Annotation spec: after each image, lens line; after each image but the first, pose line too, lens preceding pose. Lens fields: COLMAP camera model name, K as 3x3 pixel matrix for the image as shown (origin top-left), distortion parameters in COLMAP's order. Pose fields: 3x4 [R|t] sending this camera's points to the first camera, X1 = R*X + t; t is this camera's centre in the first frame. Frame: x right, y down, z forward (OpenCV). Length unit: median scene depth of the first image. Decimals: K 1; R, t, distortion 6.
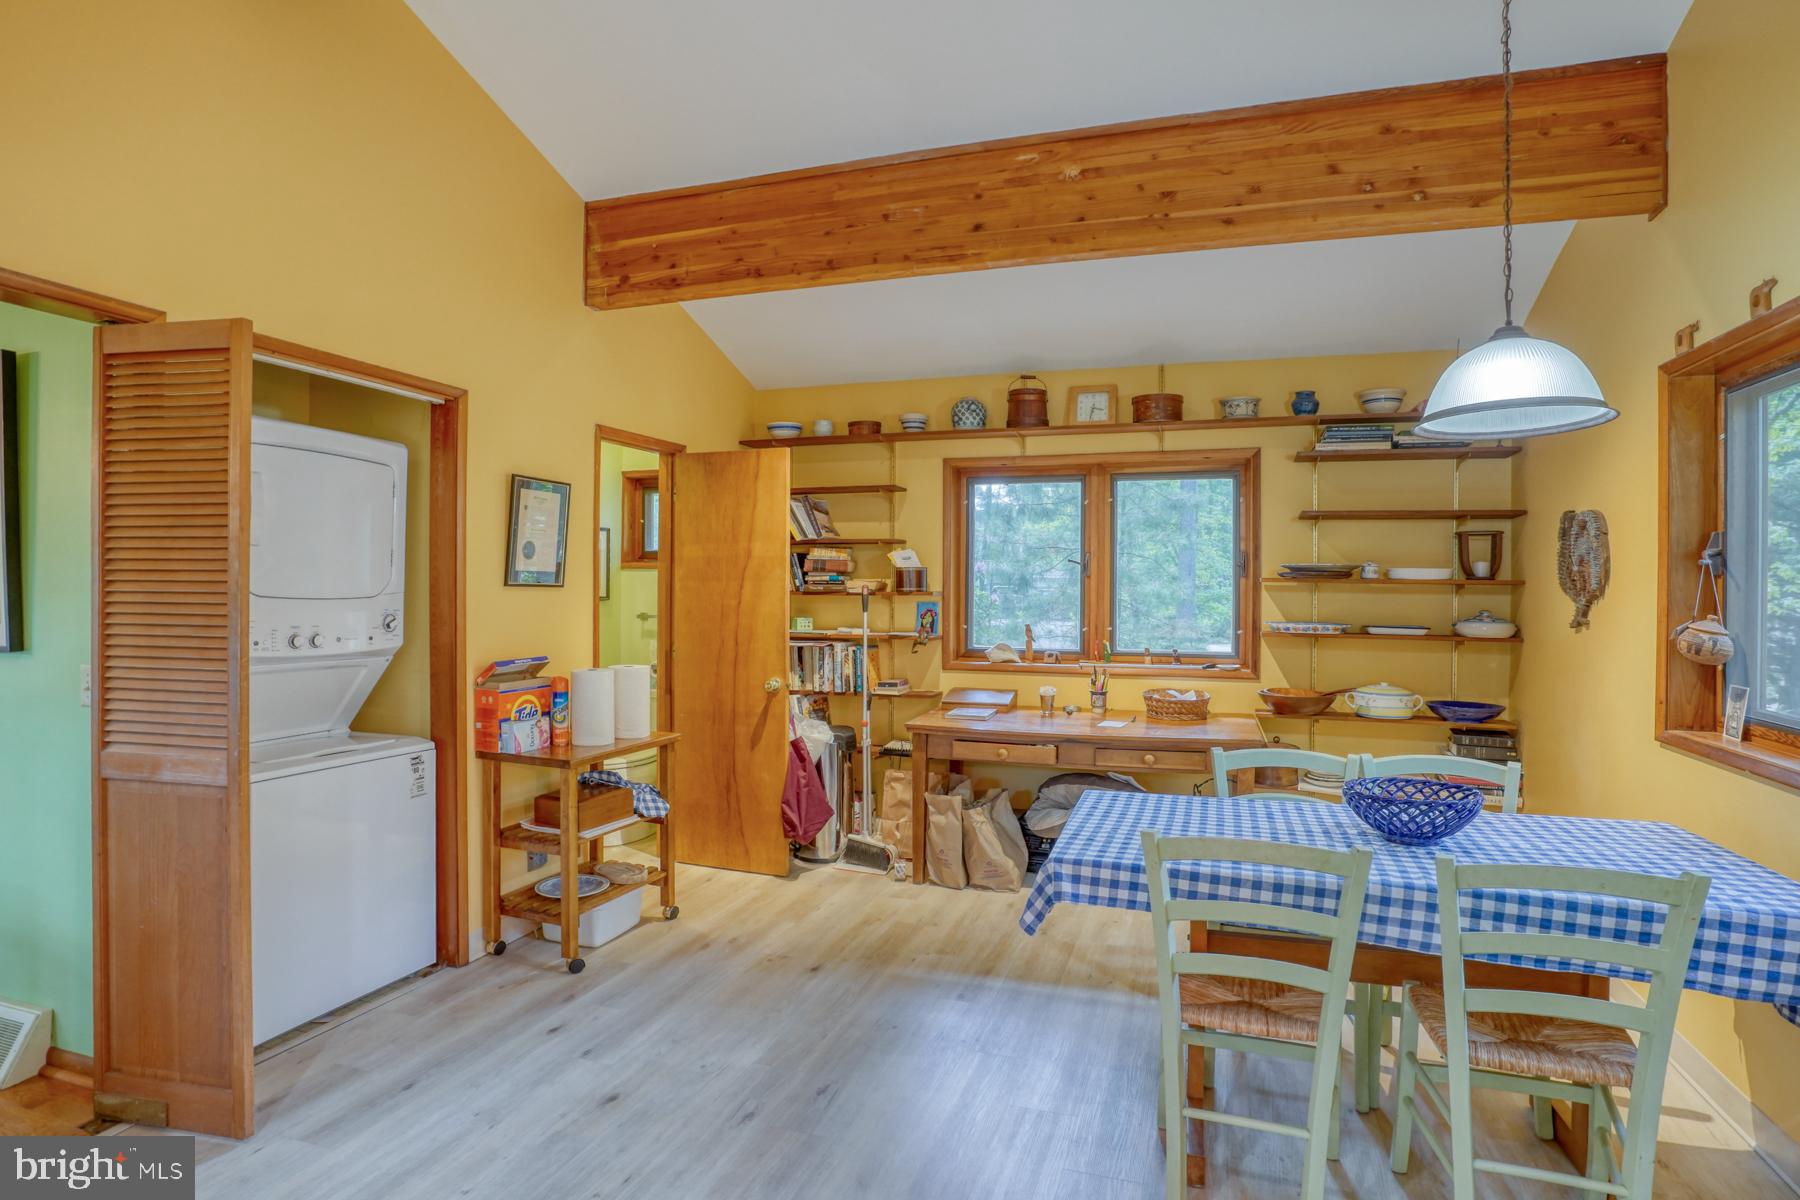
lens RADIAL K [[874.8, 0, 905.3], [0, 874.8, 597.4], [0, 0, 1]] dist [-0.080808, 0.036346]
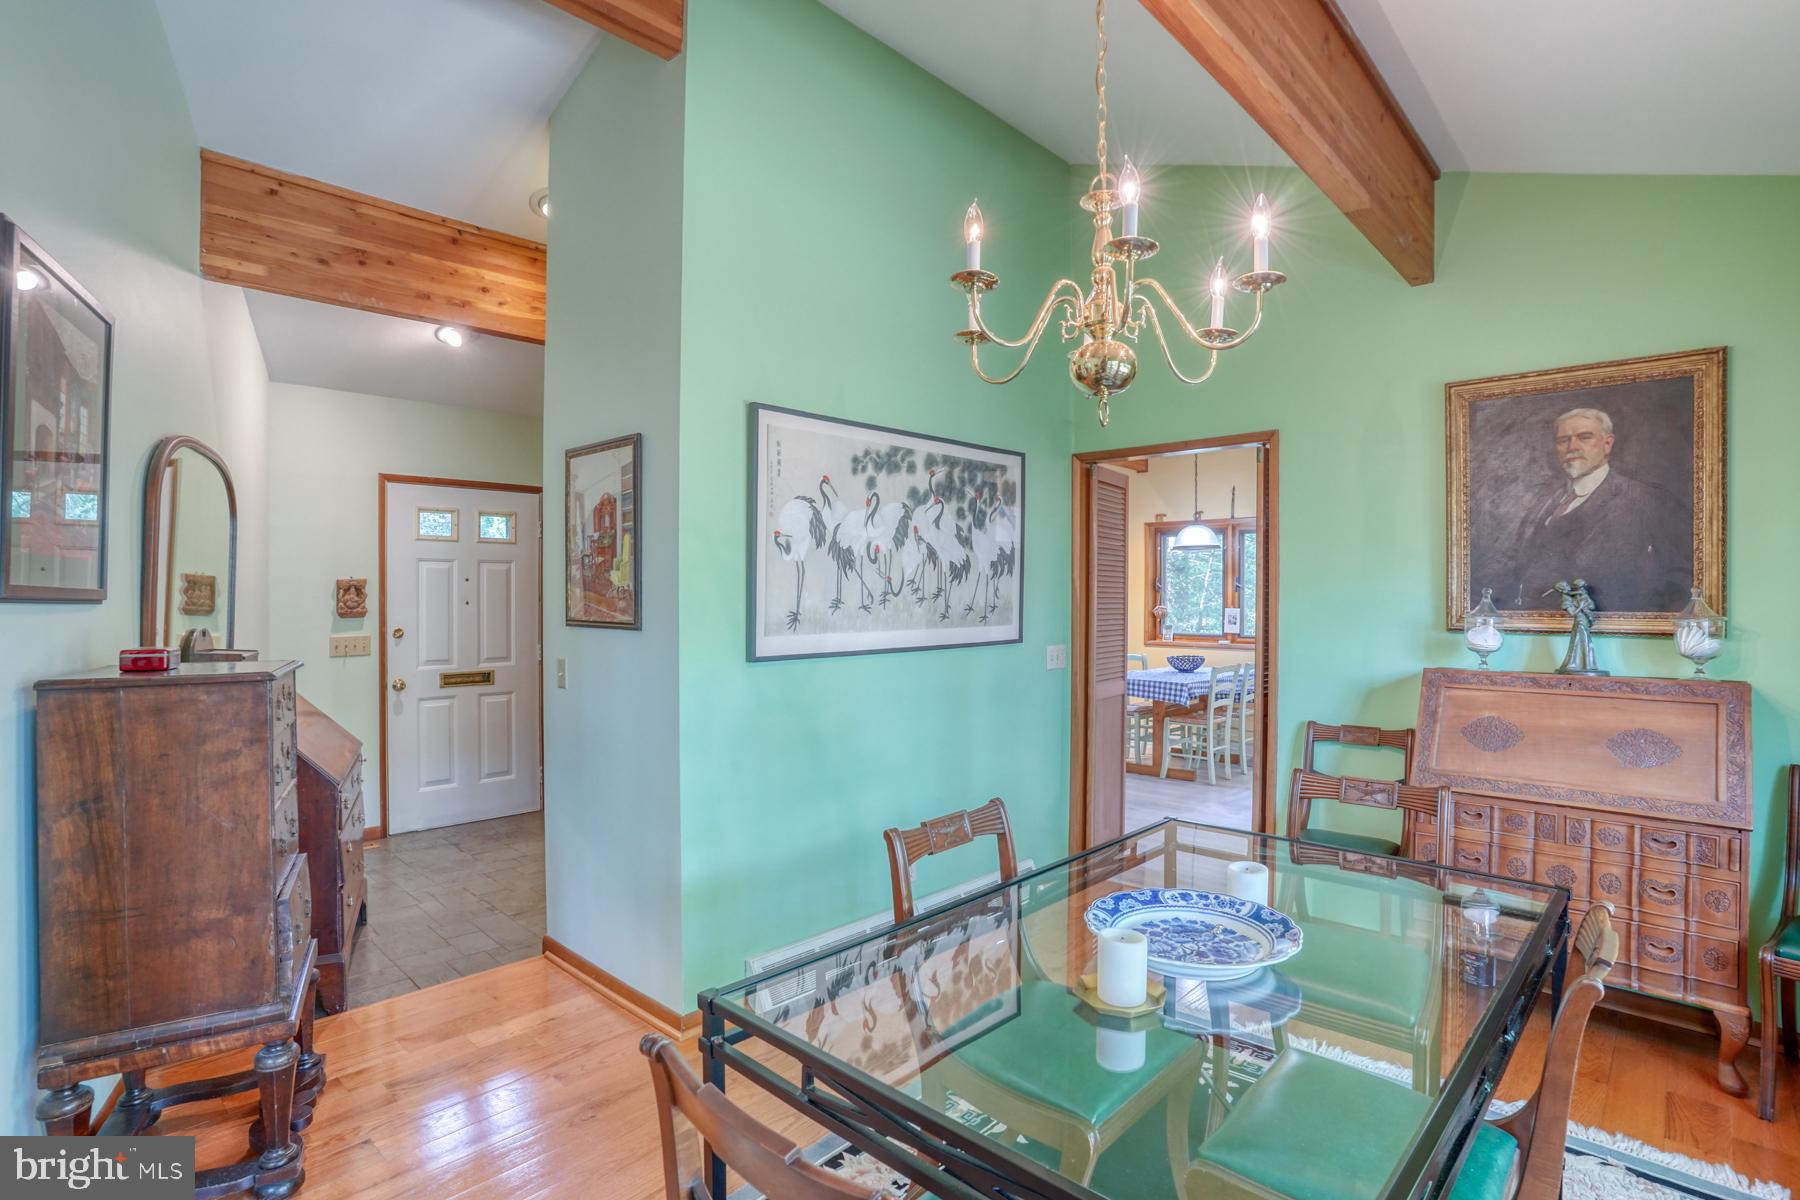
lens RADIAL K [[901.1, 0, 900.0], [0, 901.1, 600.0], [0, 0, 1]] dist [-0.086767, 0.039044]
pose [[0.449183, -0.011440, 0.893367, -1.476909], [0.008348, 0.999928, 0.008607, -0.018683], [-0.893401, 0.003592, 0.449246, 0.200133]]
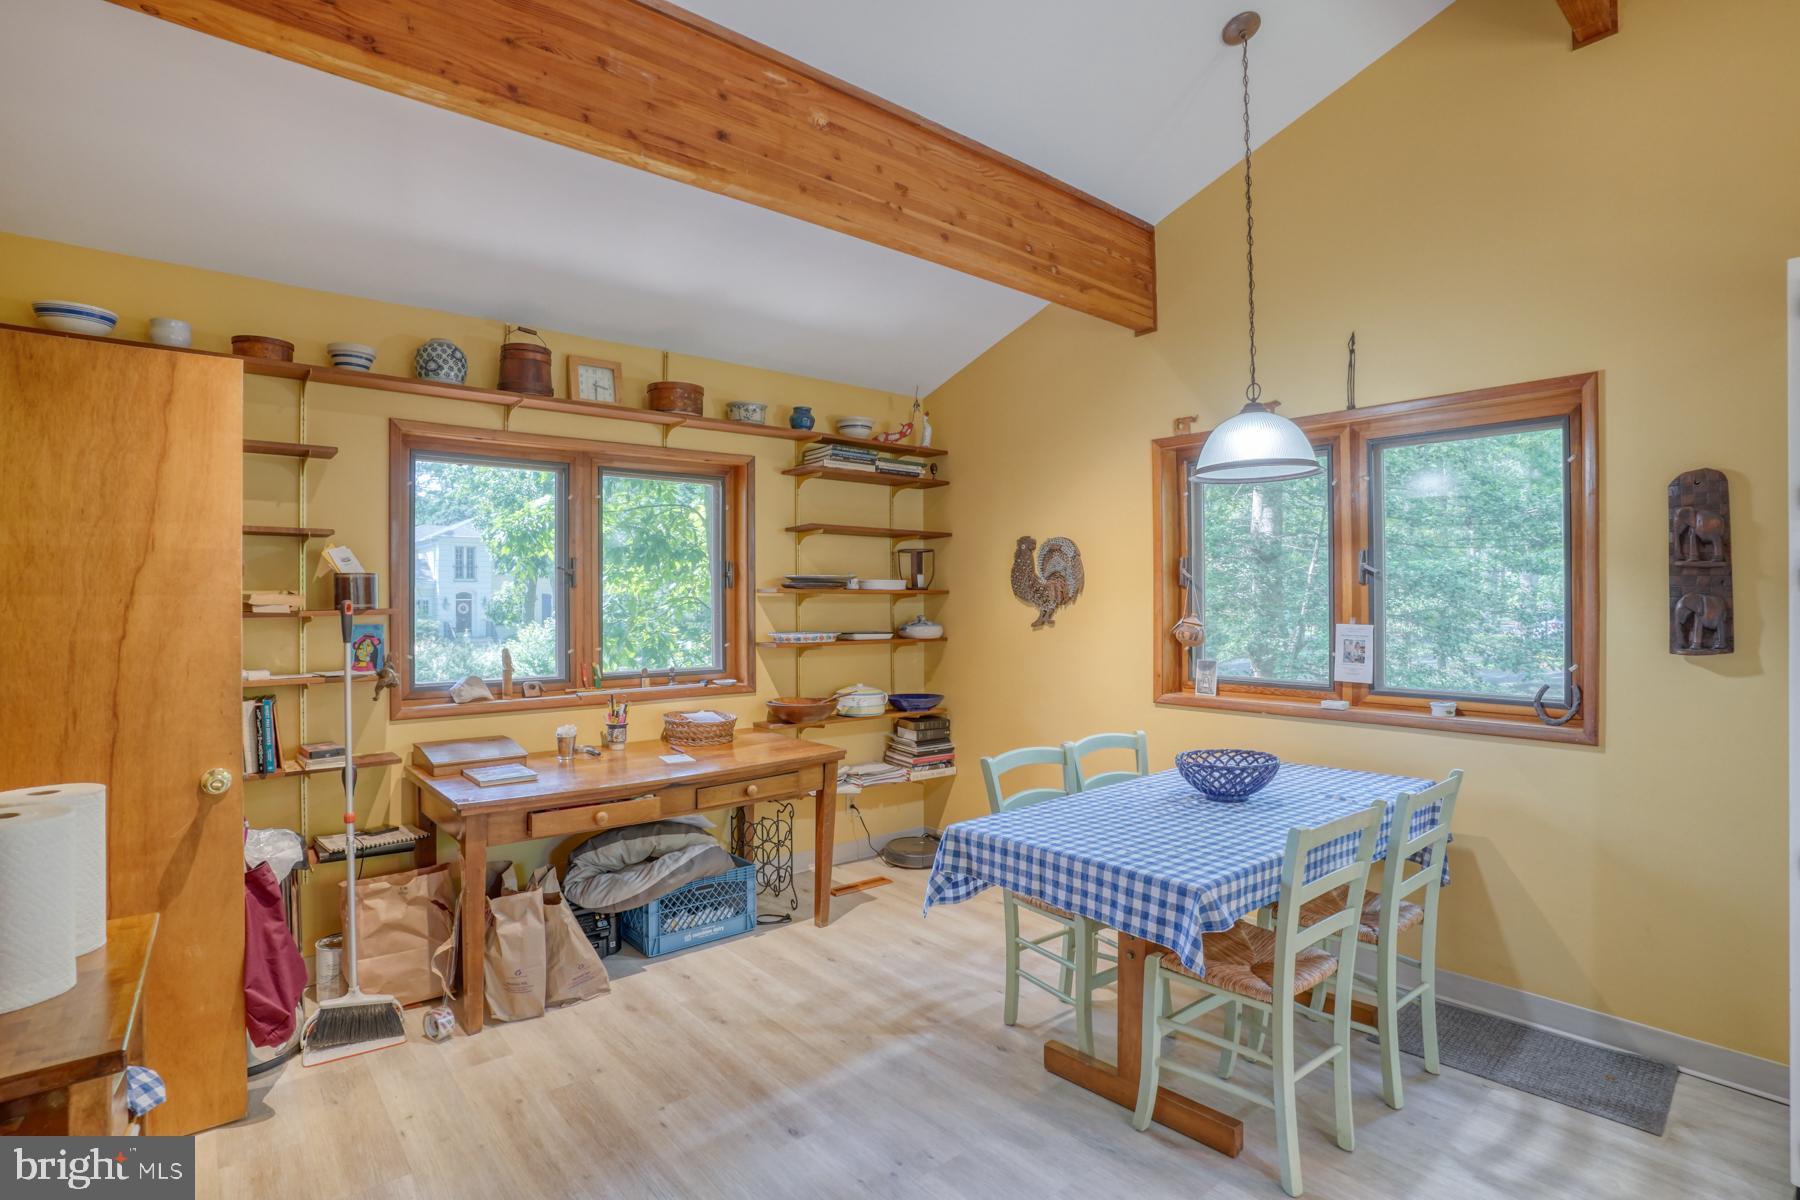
lens RADIAL K [[874.8, 0, 905.3], [0, 874.8, 597.4], [0, 0, 1]] dist [-0.080808, 0.036346]
pose [[0.552639, -0.007674, 0.833385, -0.343313], [0.017597, 0.999842, -0.002463, -0.007512], [-0.833235, 0.016026, 0.552687, 0.327896]]
